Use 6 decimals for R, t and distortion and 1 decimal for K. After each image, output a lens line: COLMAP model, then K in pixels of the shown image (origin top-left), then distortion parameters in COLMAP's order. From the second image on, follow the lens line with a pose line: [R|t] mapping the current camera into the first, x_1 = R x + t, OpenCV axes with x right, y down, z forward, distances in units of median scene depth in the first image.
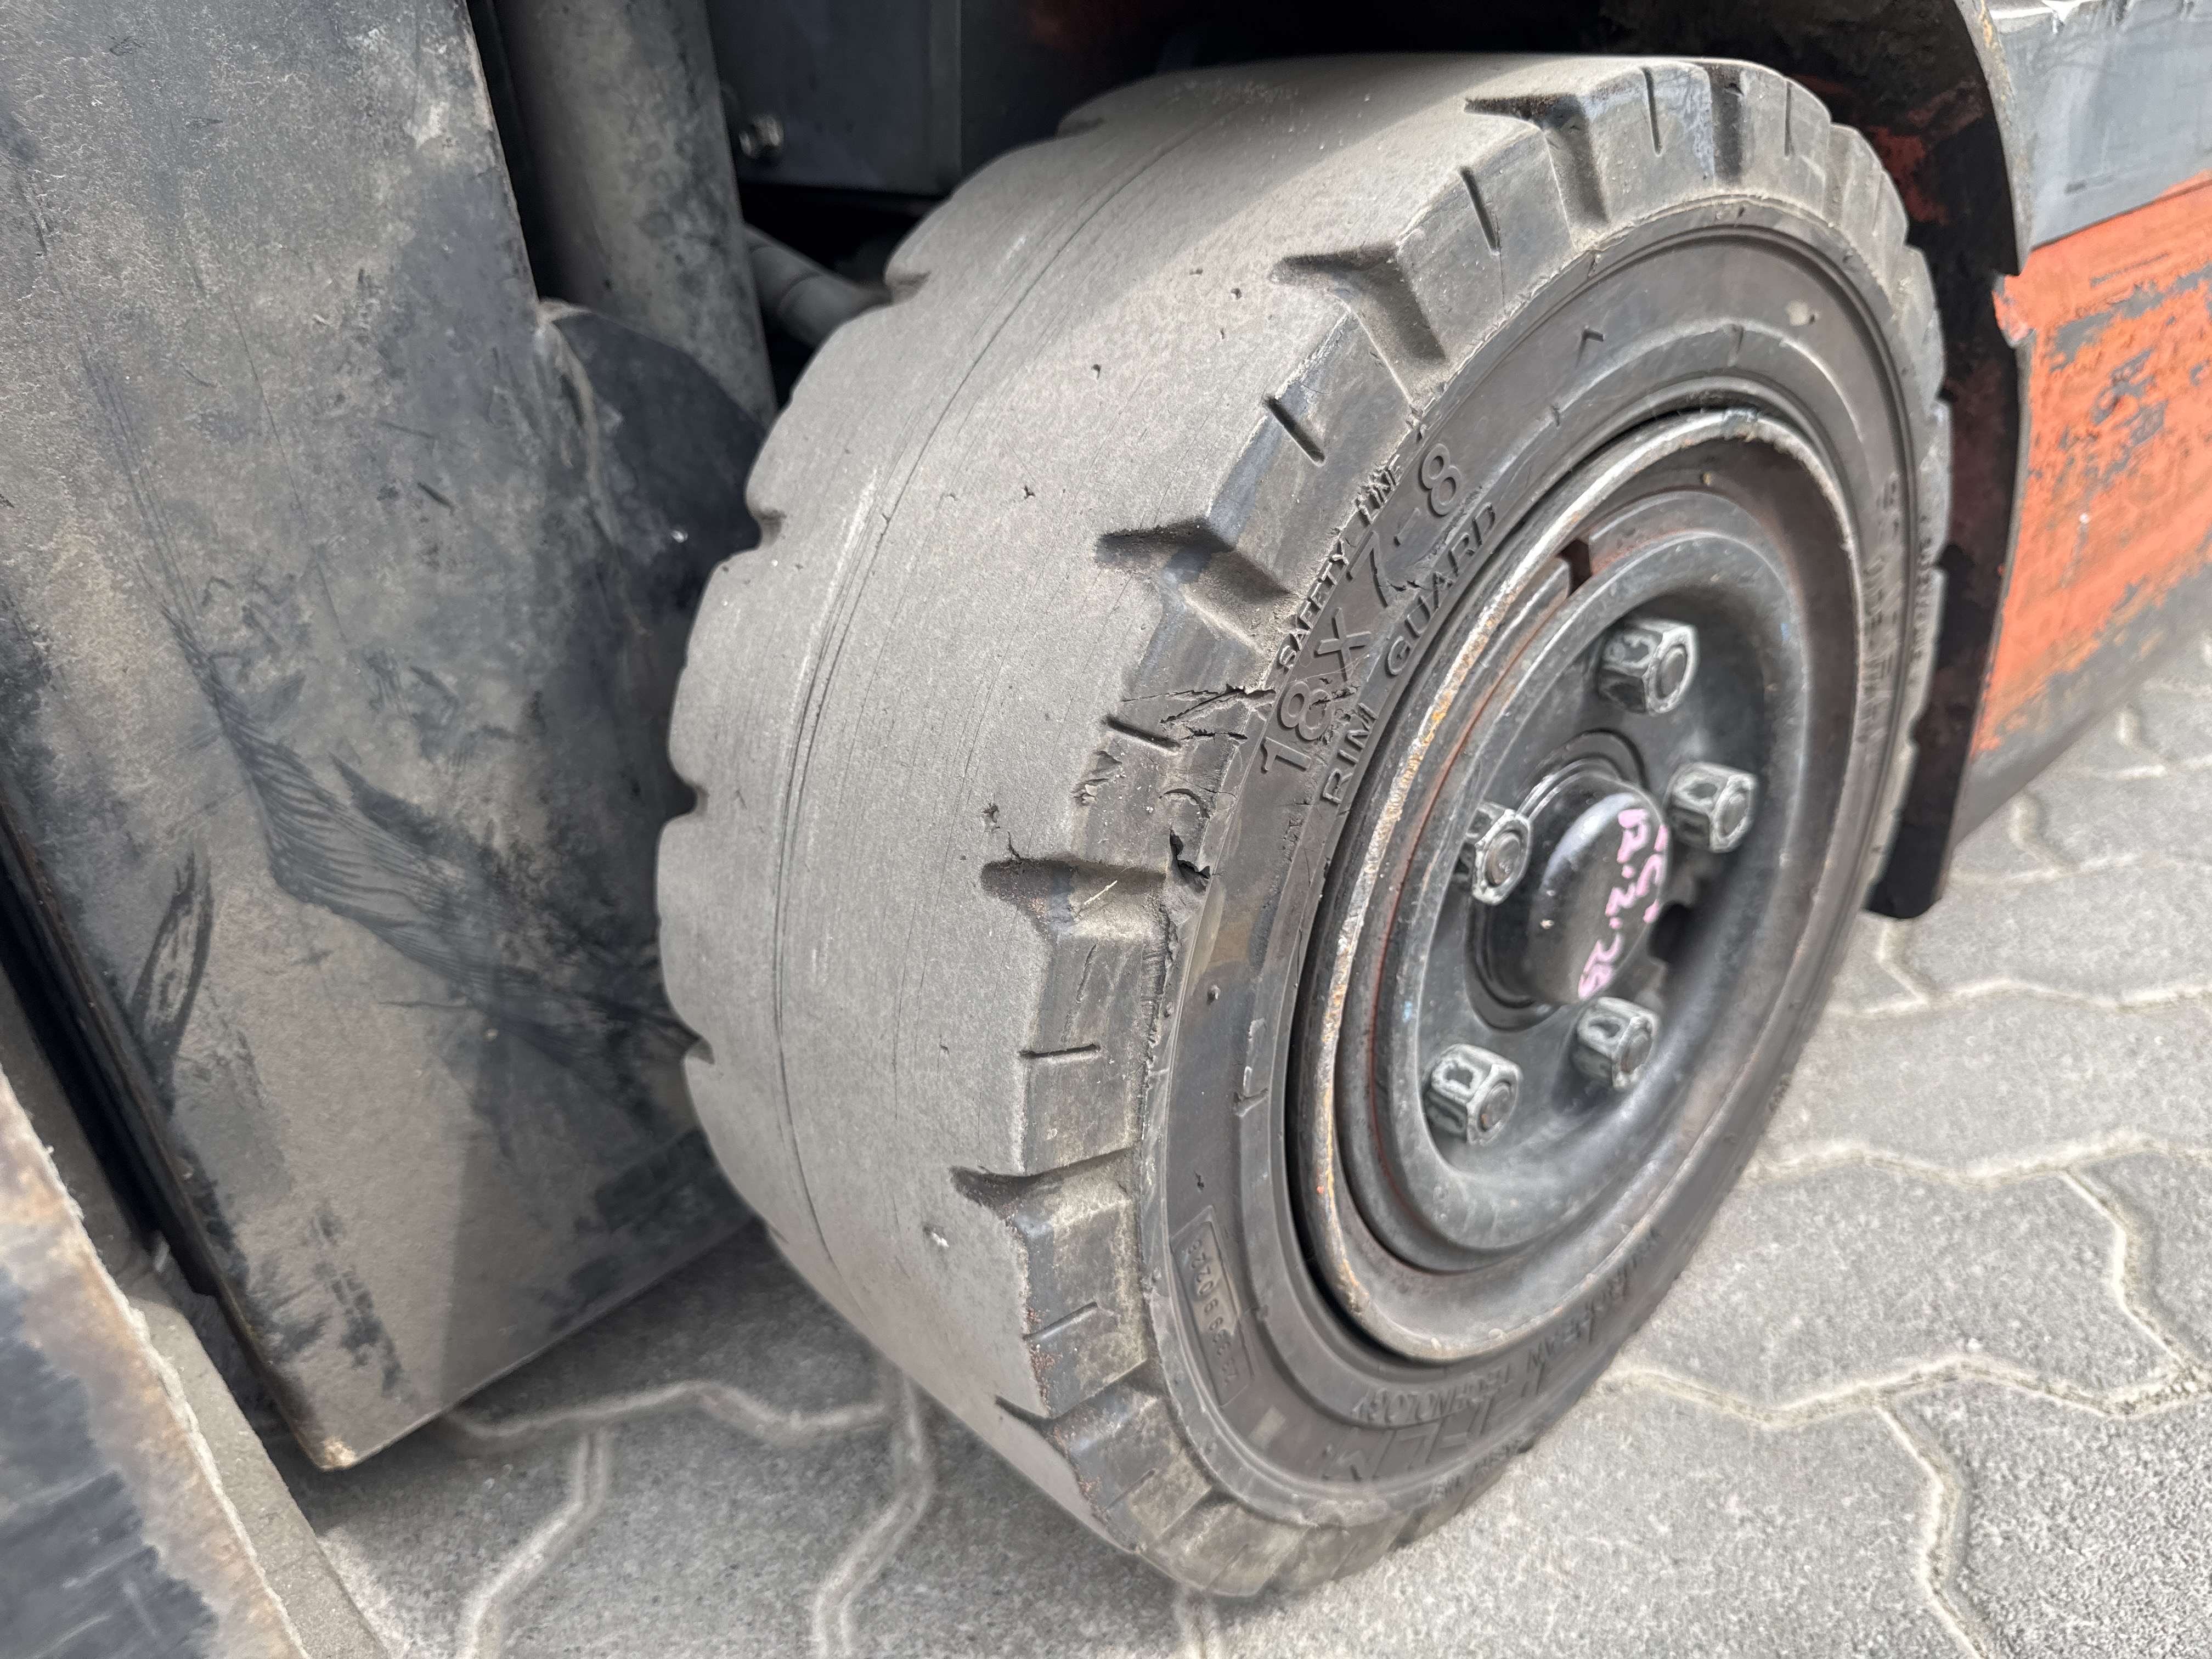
lens RADIAL K [[1630.4, 0, 898.5], [0, 1630.4, 811.5], [0, 0, 1]] dist [0.121505, -0.216461]
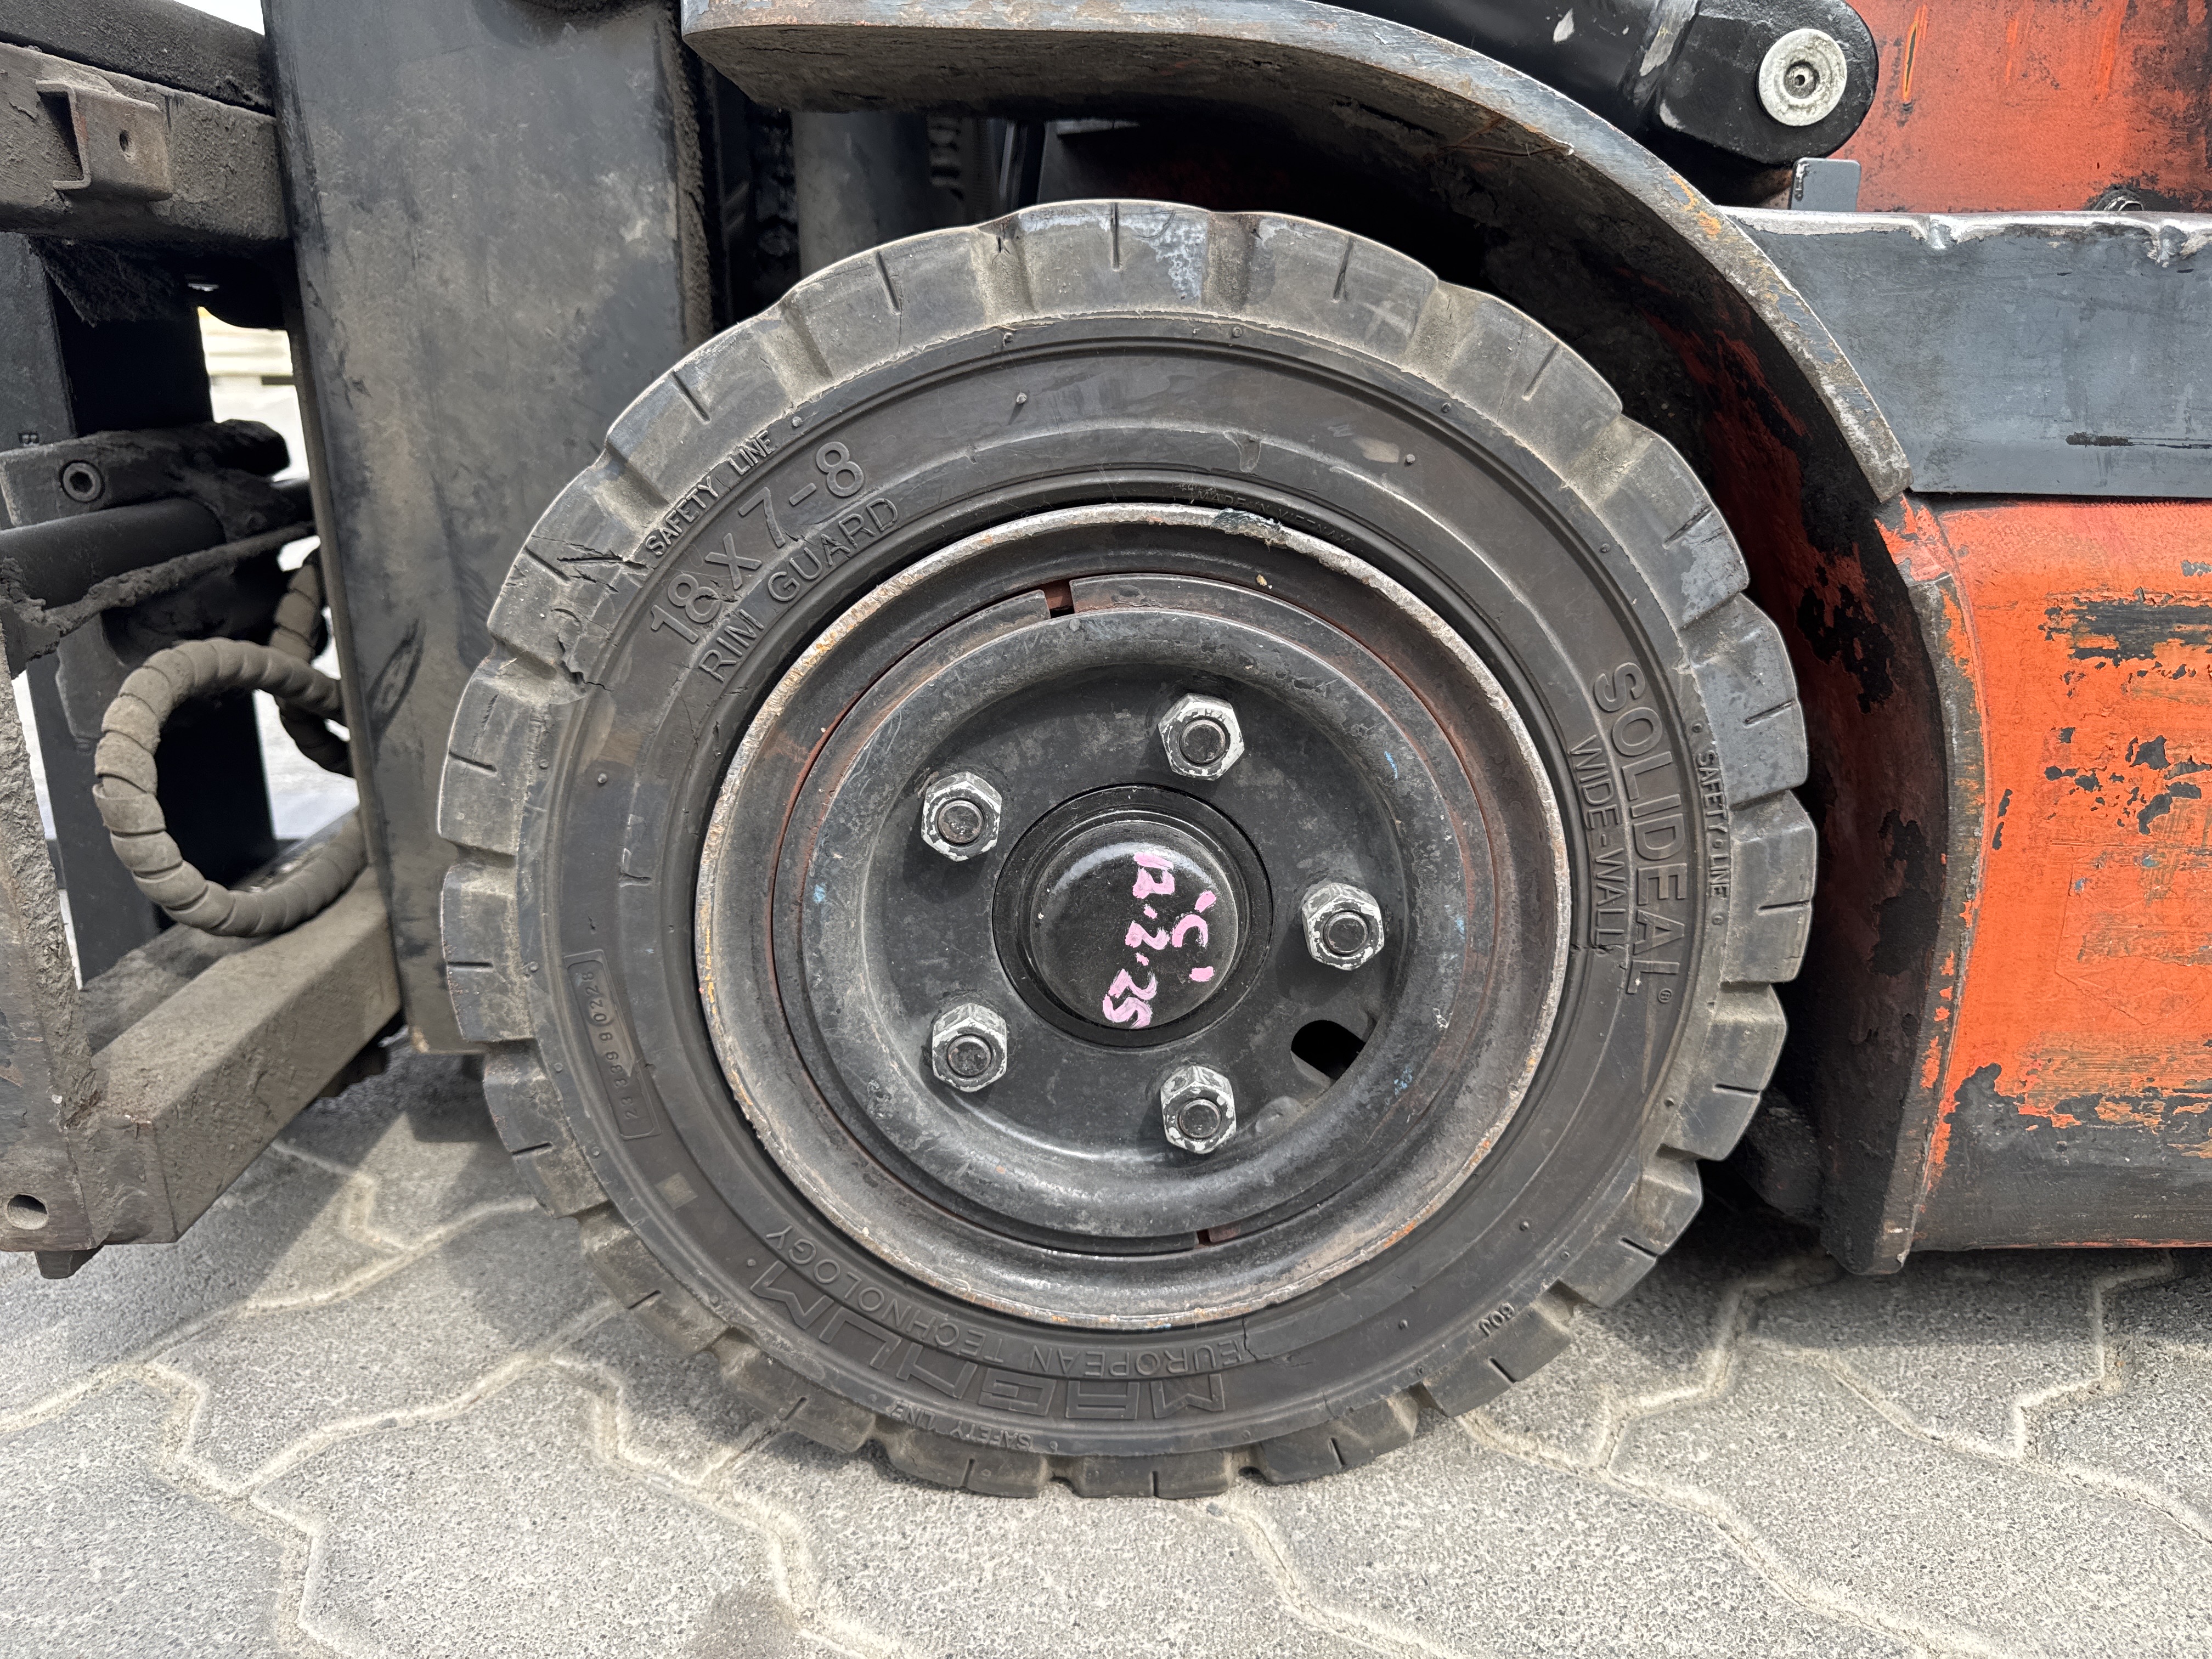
lens RADIAL K [[1605.1, 0, 1103.2], [0, 1605.1, 837.8], [0, 0, 1]] dist [0.120109, -0.237923]
pose [[0.746197, 0.260951, -0.612450, 1.302128], [-0.361875, 0.931181, -0.044146, 0.059007], [0.558782, 0.254572, 0.789276, 0.133678]]
